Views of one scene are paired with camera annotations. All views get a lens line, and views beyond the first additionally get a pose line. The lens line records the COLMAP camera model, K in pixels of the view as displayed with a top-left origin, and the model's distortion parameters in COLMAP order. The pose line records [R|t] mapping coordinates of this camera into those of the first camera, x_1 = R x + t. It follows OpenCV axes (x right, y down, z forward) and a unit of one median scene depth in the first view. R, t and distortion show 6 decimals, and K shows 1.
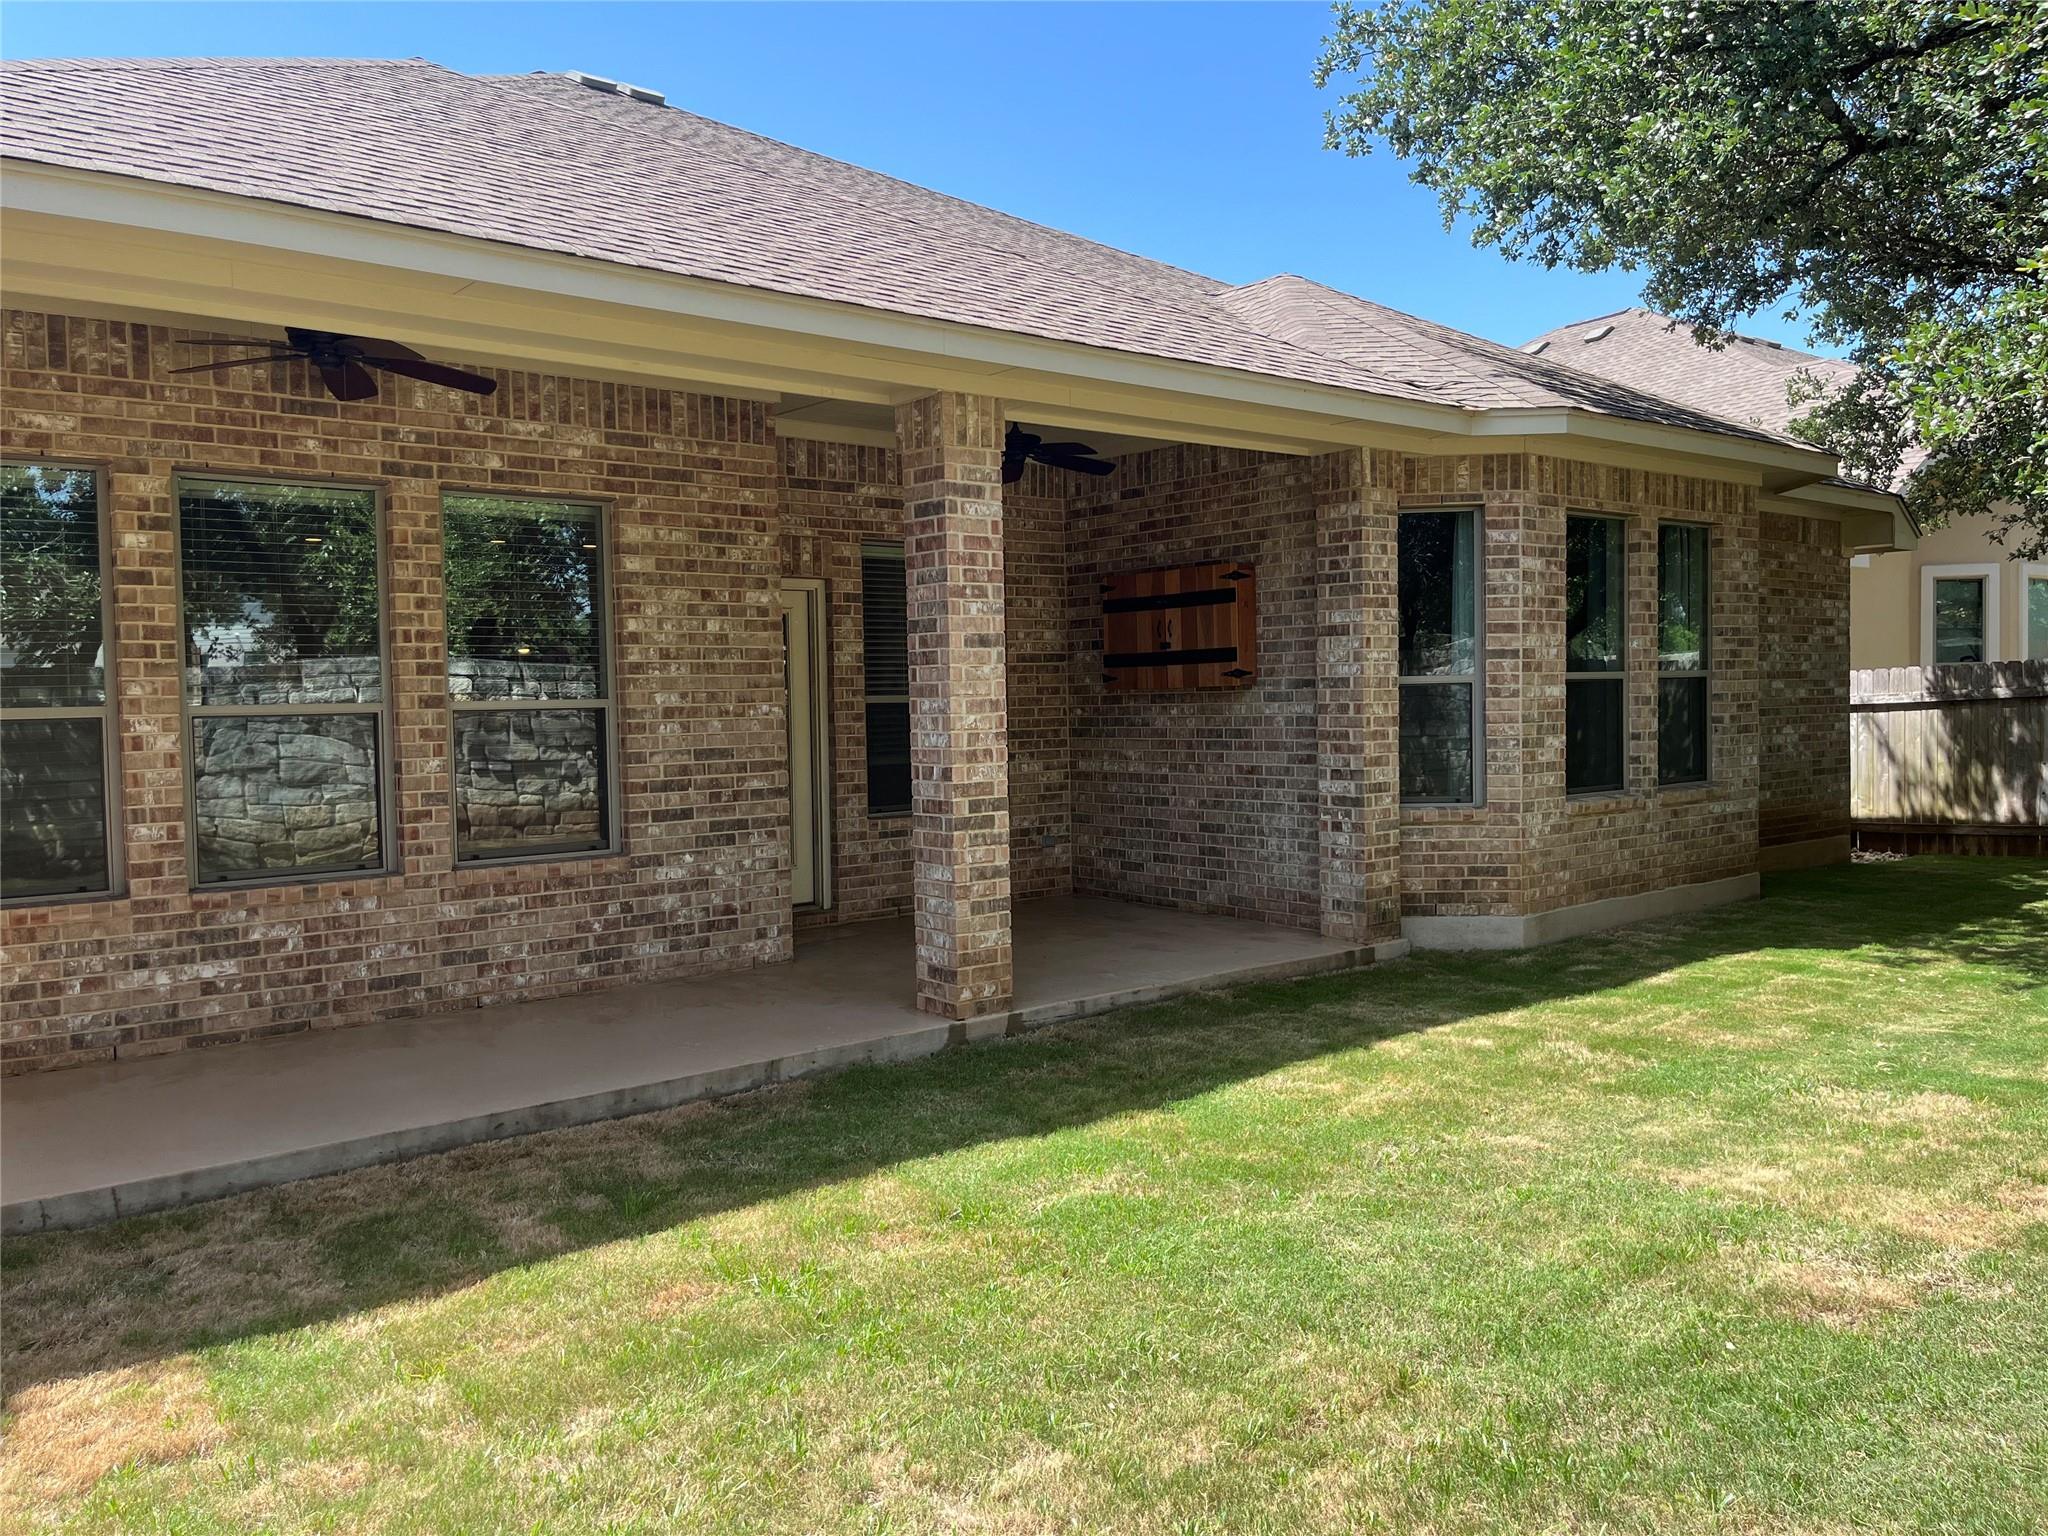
lens RADIAL K [[1532.9, 0, 1018.5], [0, 1532.9, 777.1], [0, 0, 1]] dist [0.092730, -0.129515]
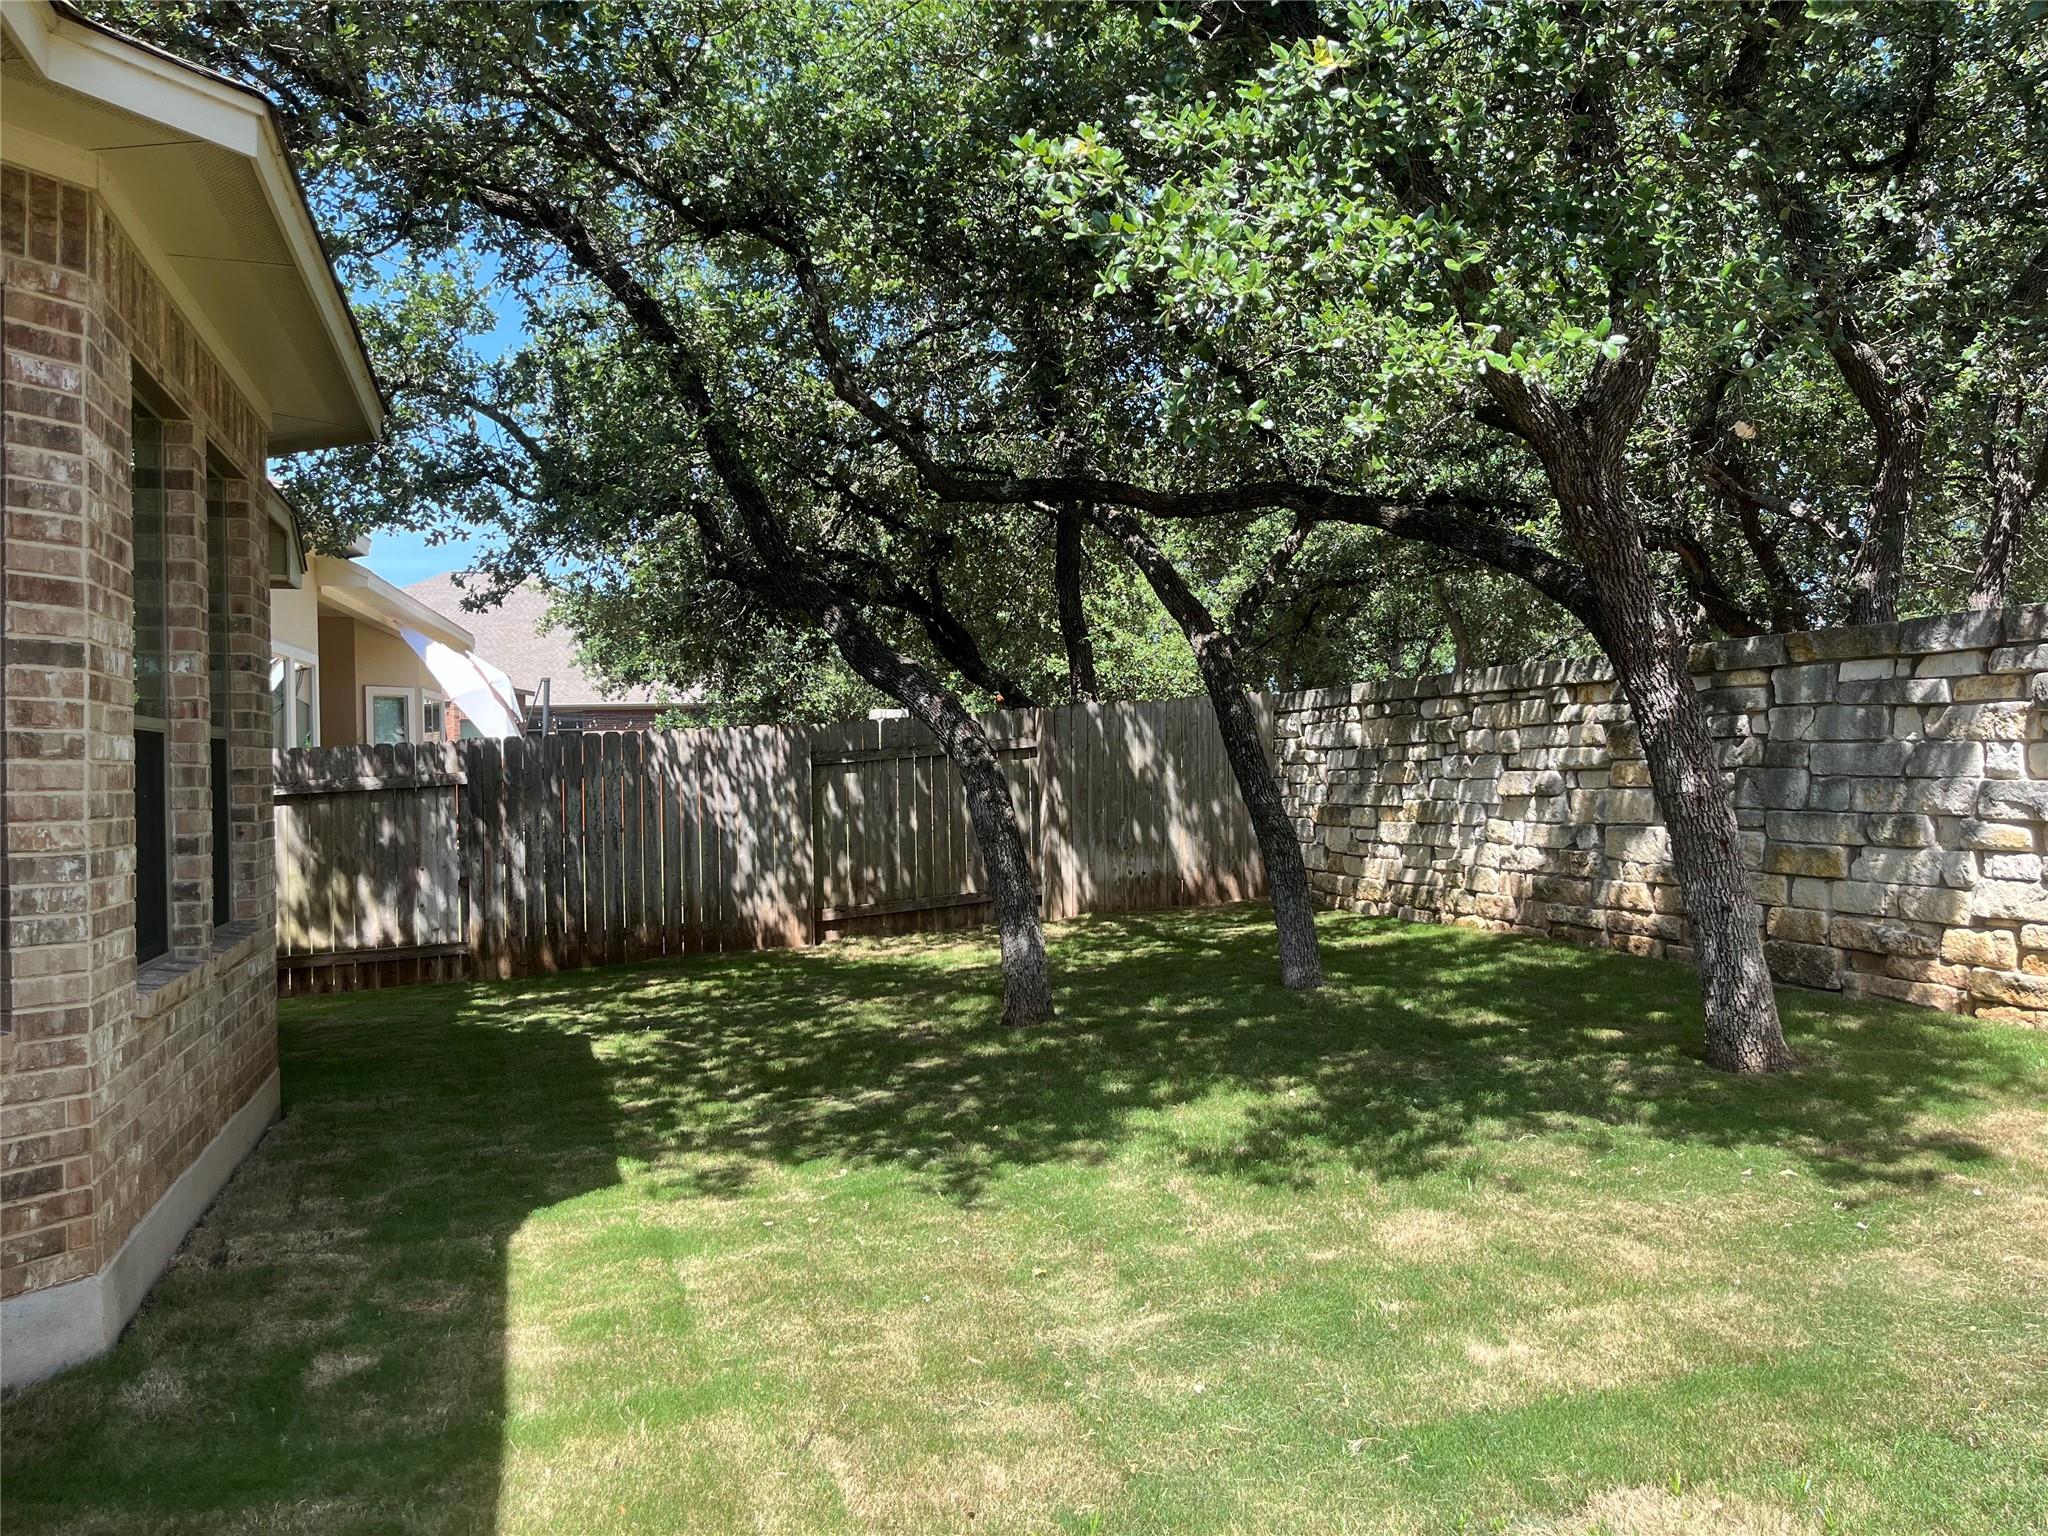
lens RADIAL K [[1532.9, 0, 1018.5], [0, 1532.9, 777.1], [0, 0, 1]] dist [0.092730, -0.129515]
pose [[0.361838, 0.011720, 0.932167, 0.017505], [0.054963, 0.997913, -0.033882, -0.016907], [-0.930619, 0.063495, 0.360439, 0.571151]]
